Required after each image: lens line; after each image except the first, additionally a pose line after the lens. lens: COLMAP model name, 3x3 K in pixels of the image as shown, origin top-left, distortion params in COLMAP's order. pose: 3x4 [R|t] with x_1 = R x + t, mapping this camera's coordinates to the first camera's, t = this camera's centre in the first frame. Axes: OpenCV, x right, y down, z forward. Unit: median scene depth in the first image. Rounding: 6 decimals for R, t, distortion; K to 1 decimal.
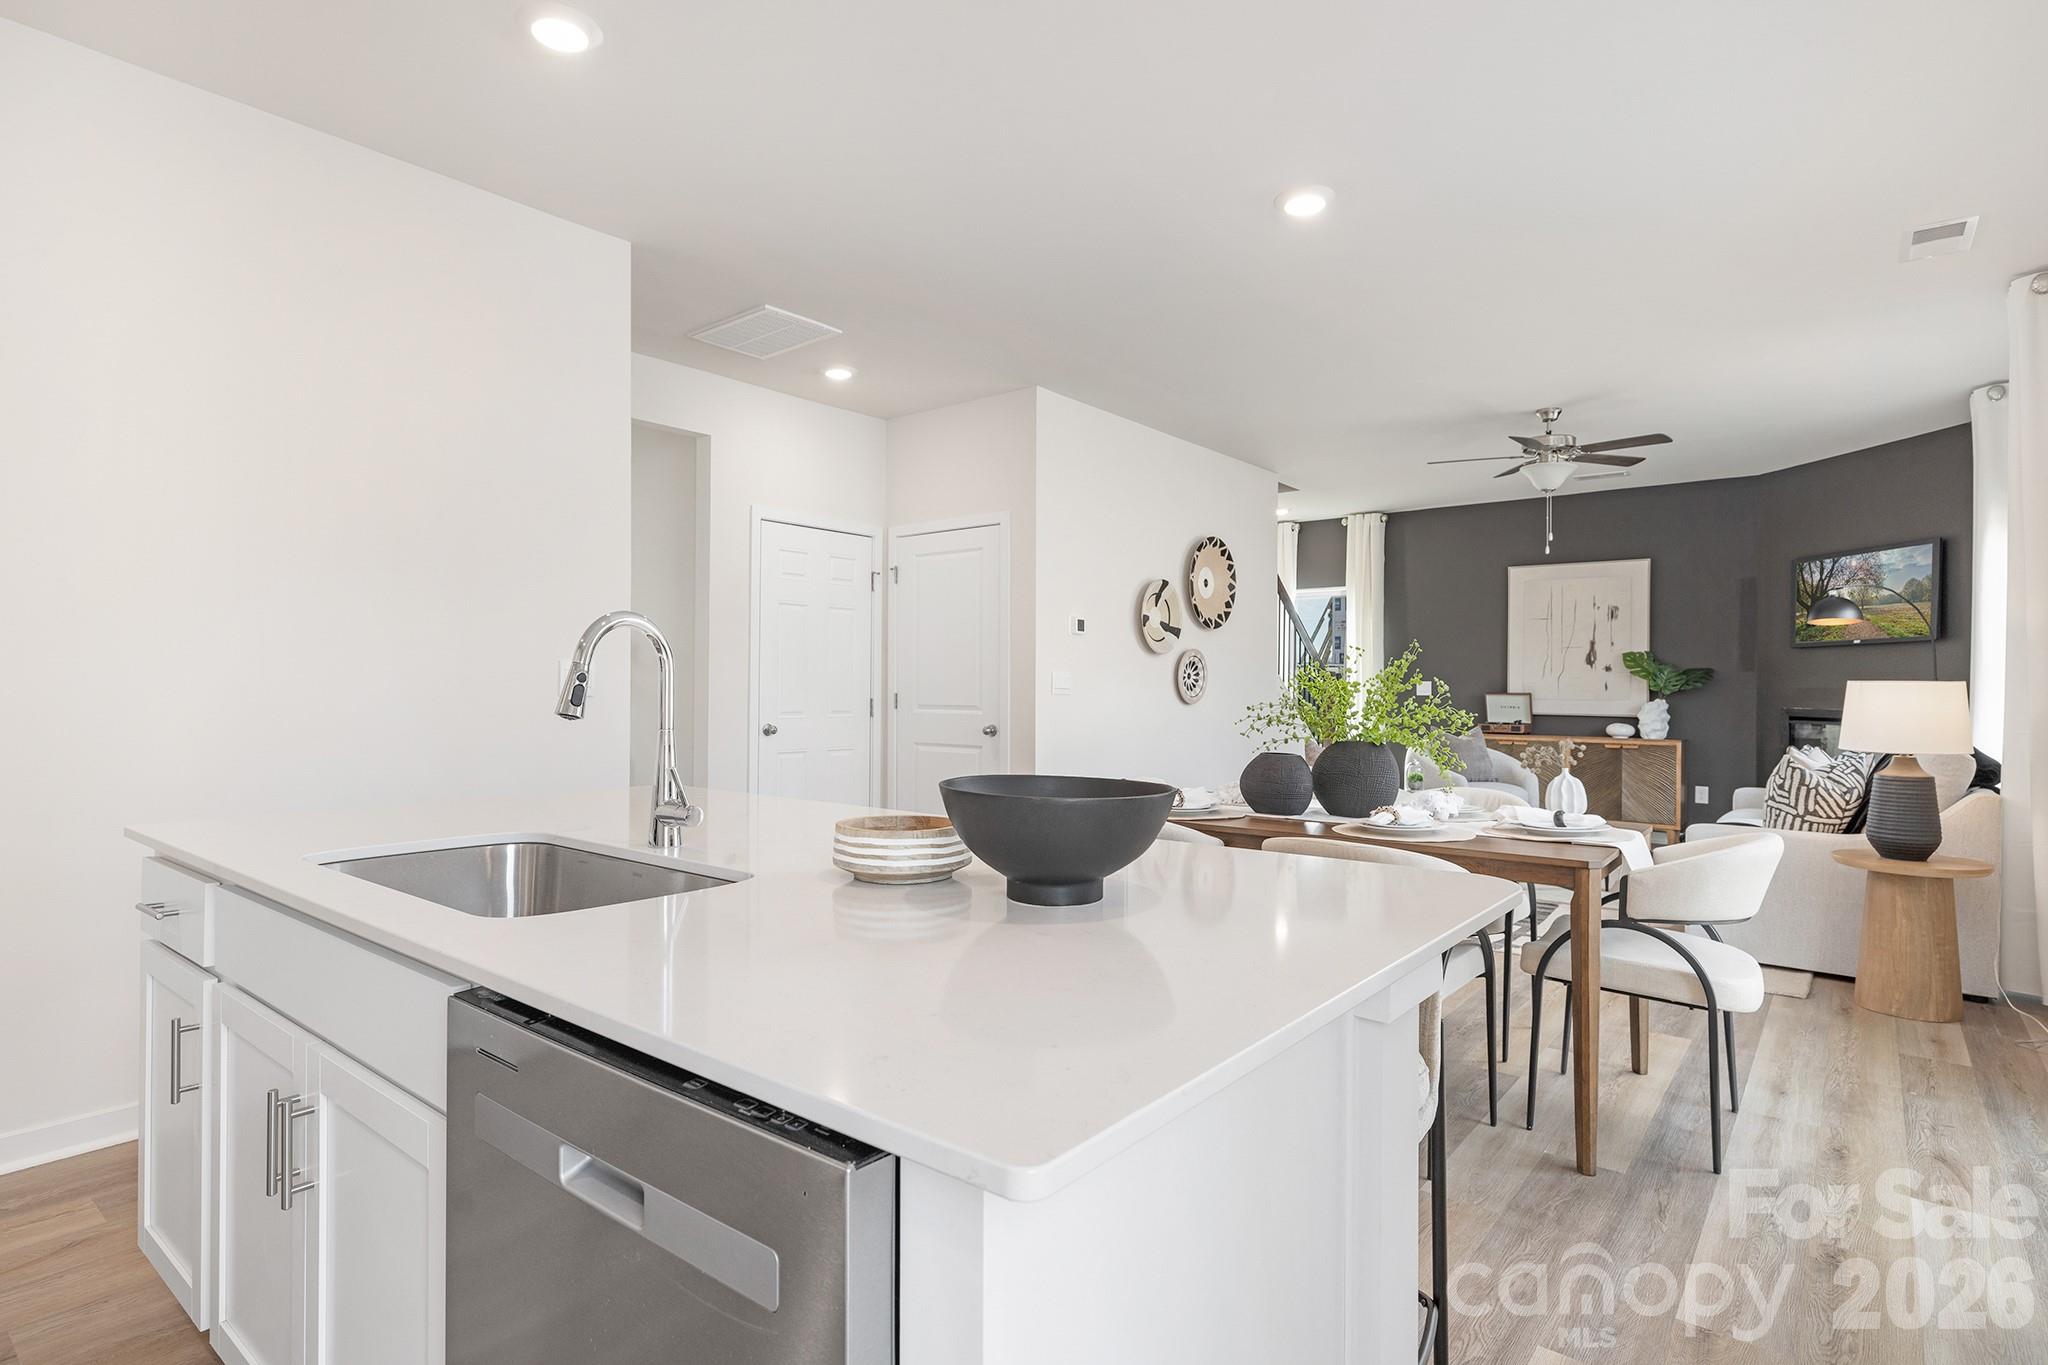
lens RADIAL K [[1051.7, 0, 1024.0], [0, 1051.7, 682.5], [0, 0, 1]] dist [0.008999, -0.000313]
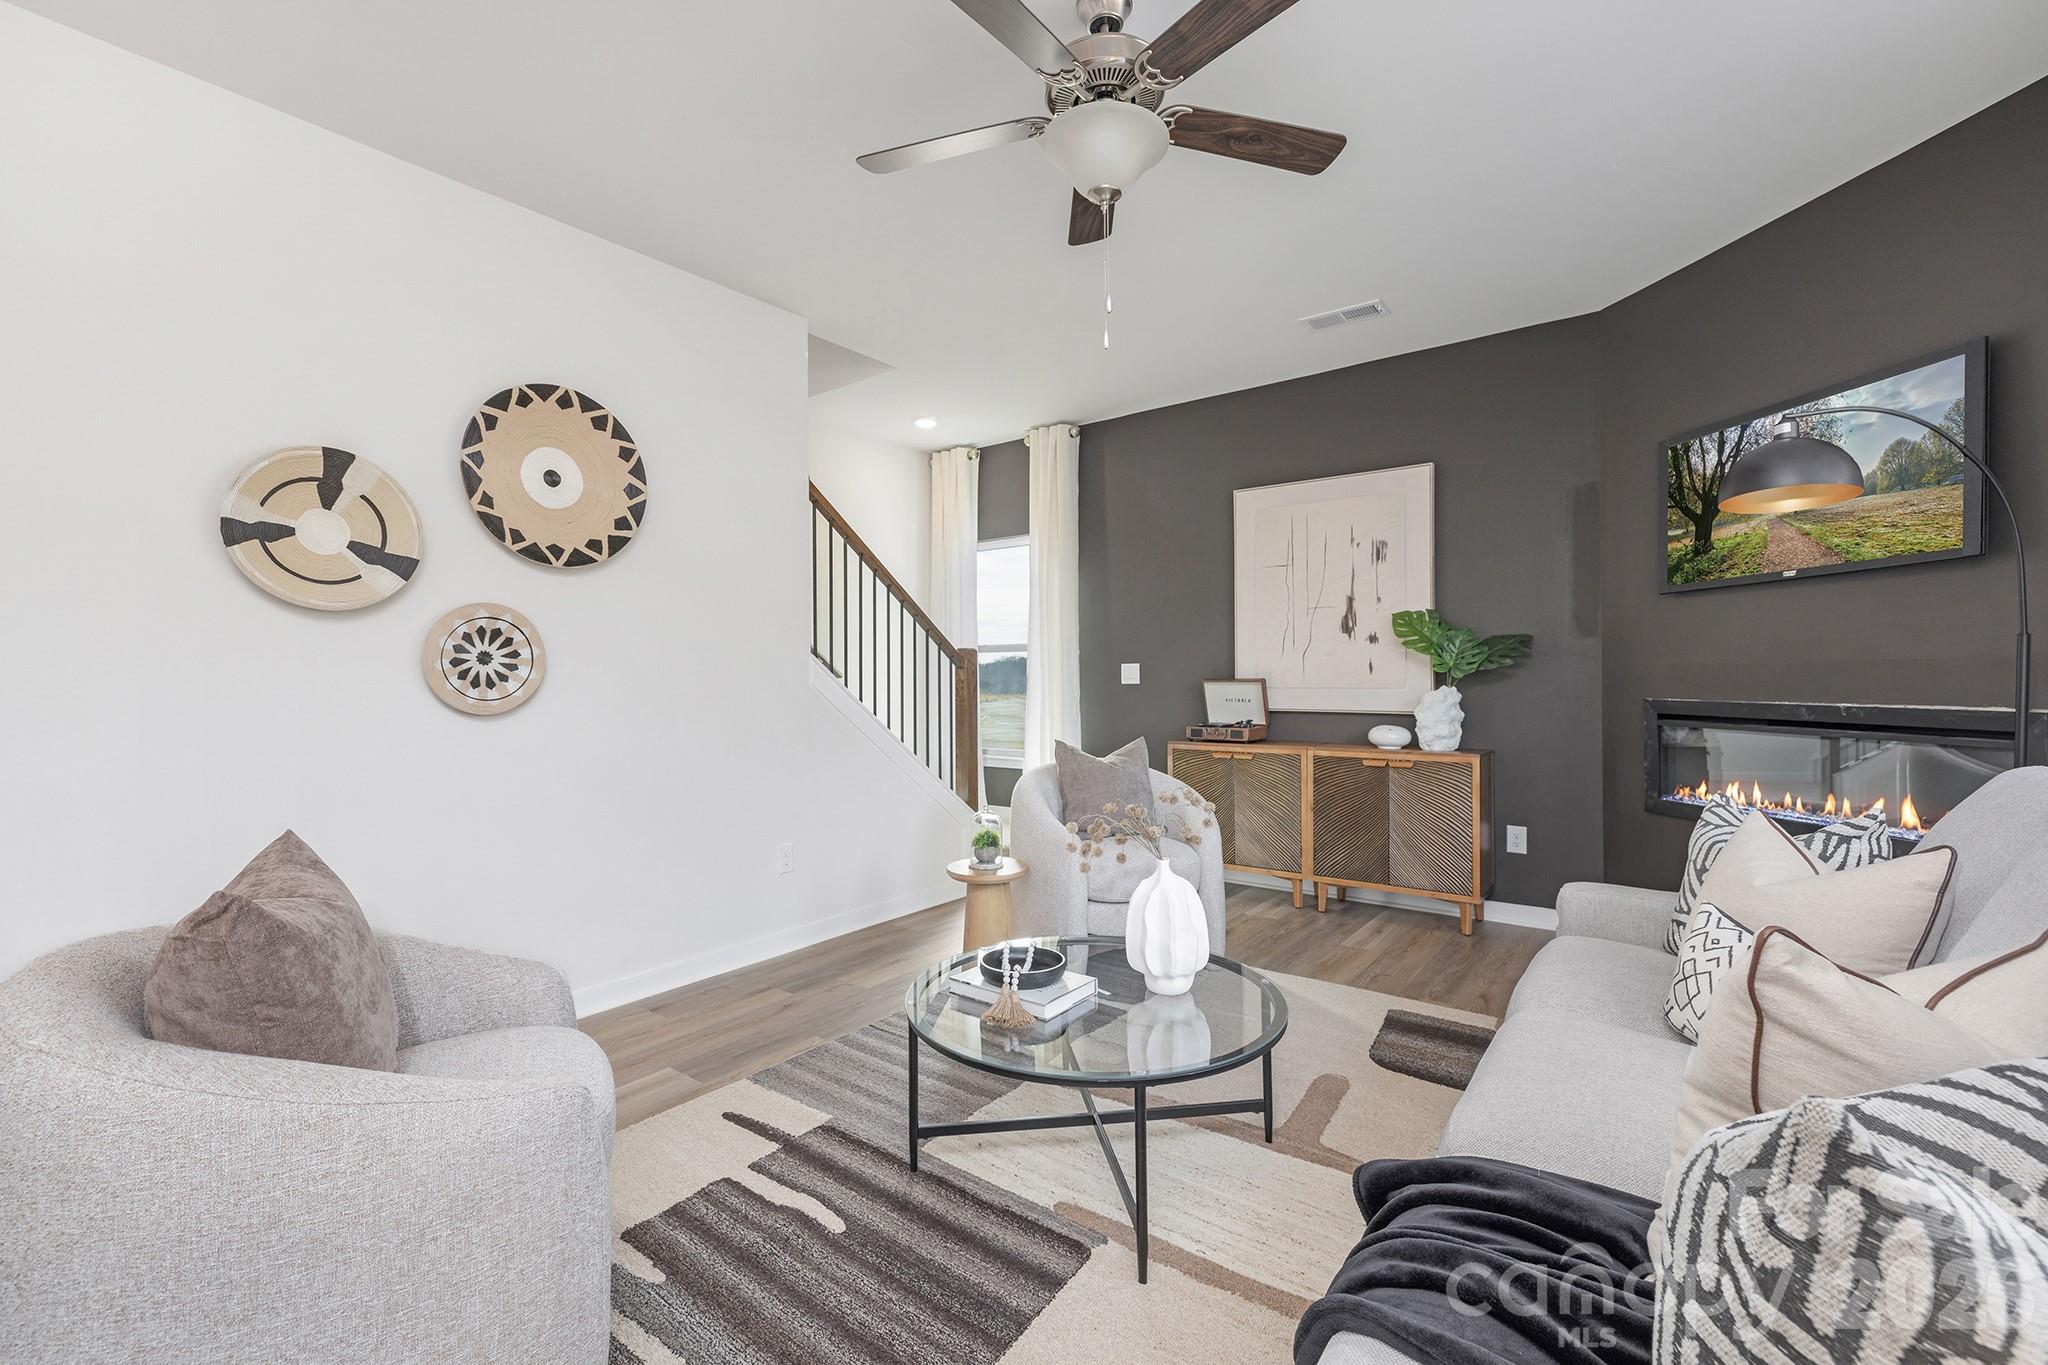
lens RADIAL K [[860.2, 0, 1016.3], [0, 860.2, 680.6], [0, 0, 1]] dist [0.000887, -0.000020]
pose [[0.999825, -0.015587, 0.010384, 0.347858], [0.015486, 0.999832, 0.009779, 0.003847], [-0.010535, -0.009617, 0.999898, 0.503949]]
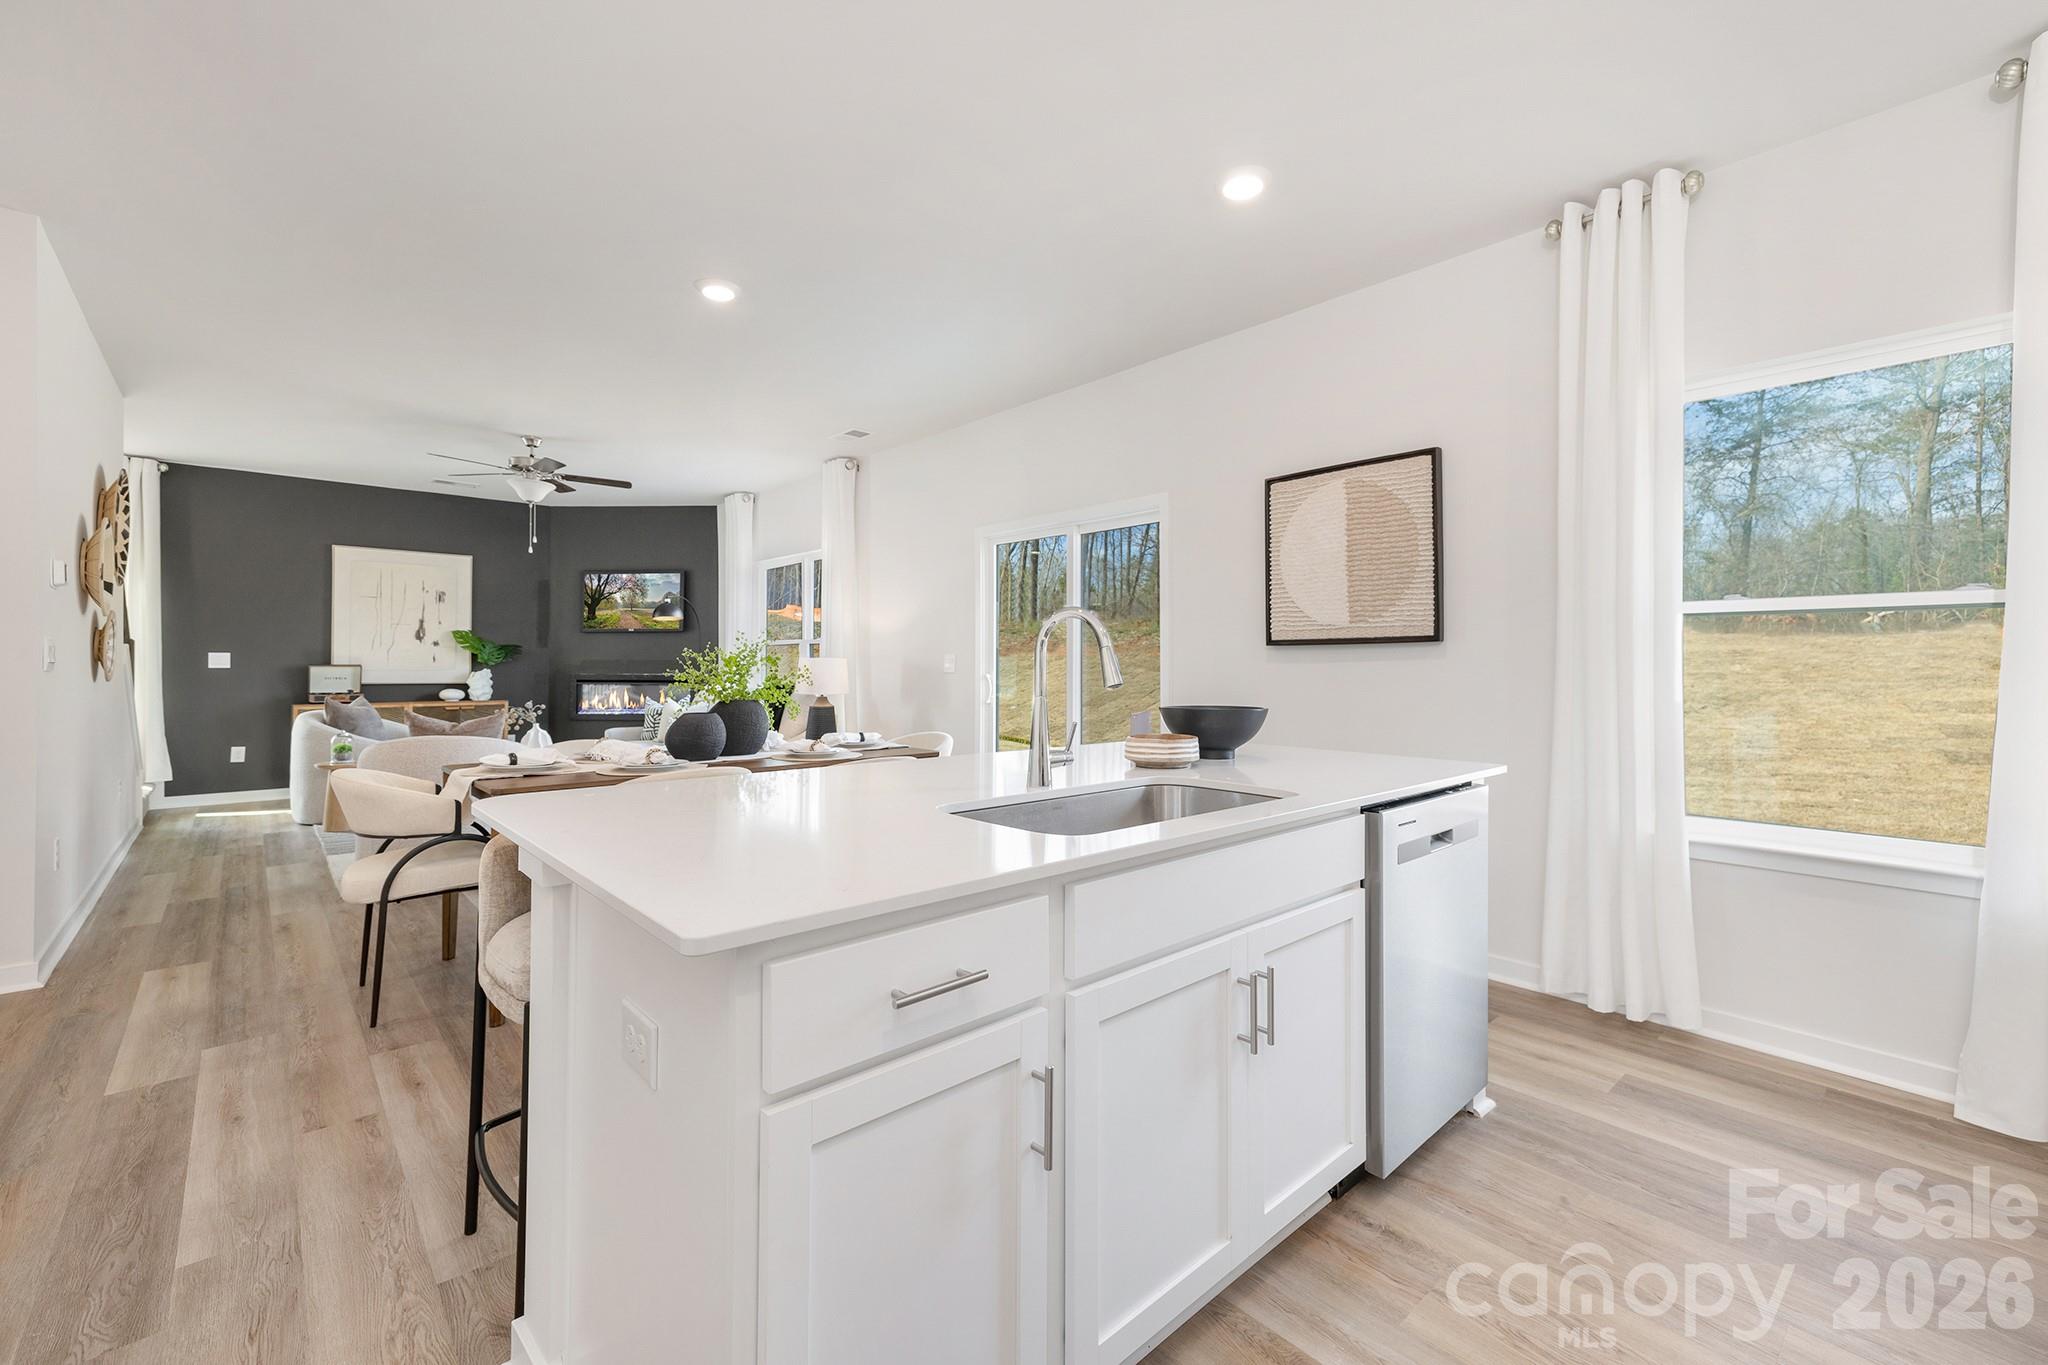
lens RADIAL K [[849.2, 0, 1039.5], [0, 849.2, 656.9], [0, 0, 1]] dist [0.001113, 0.003723]
pose [[0.144720, 0.002265, 0.989470, -0.310605], [-0.005758, 0.999982, -0.001447, -0.000534], [-0.989456, -0.005488, 0.144730, 0.196796]]
